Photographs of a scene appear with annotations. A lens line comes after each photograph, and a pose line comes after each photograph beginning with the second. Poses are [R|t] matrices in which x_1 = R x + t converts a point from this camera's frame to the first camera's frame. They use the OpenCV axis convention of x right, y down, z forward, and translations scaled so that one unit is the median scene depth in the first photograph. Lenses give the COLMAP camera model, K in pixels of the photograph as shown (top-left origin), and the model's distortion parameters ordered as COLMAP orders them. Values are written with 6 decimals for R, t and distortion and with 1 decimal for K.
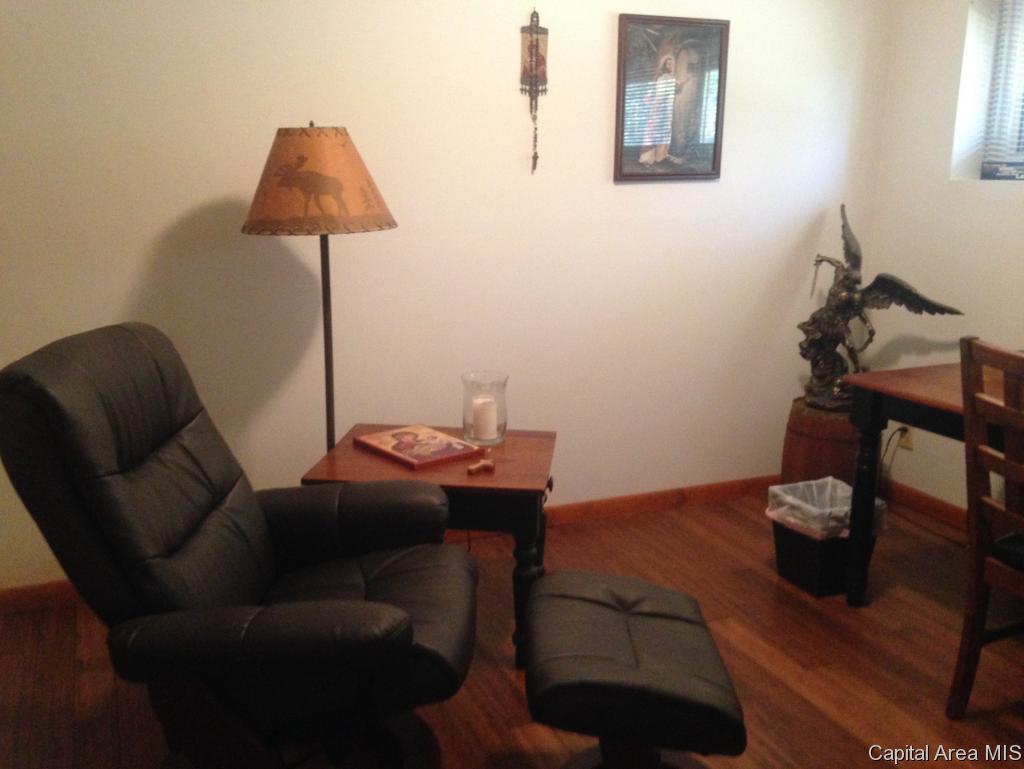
lens RADIAL K [[939.5, 0, 512.4], [0, 939.5, 381.0], [0, 0, 1]] dist [0.183991, -0.289001]
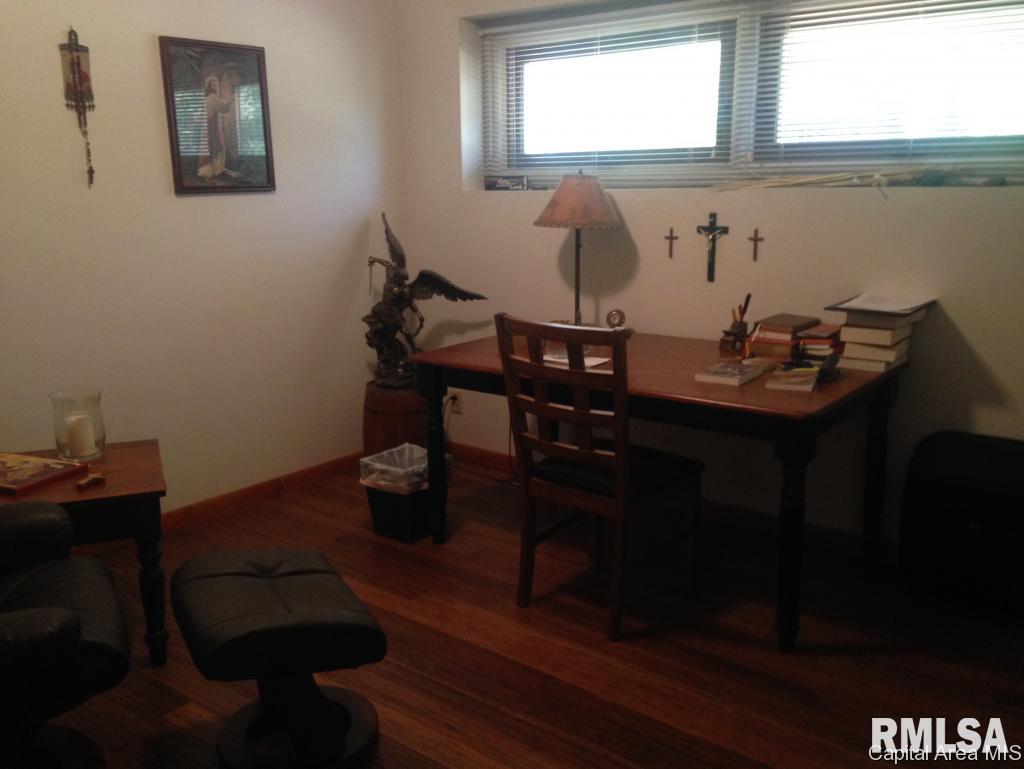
lens RADIAL K [[939.5, 0, 512.4], [0, 939.5, 381.0], [0, 0, 1]] dist [0.183991, -0.289001]
pose [[0.882702, -0.117425, 0.455026, -0.072829], [0.120130, 0.992490, 0.023086, 0.012625], [-0.454319, 0.034284, 0.890179, -0.099521]]
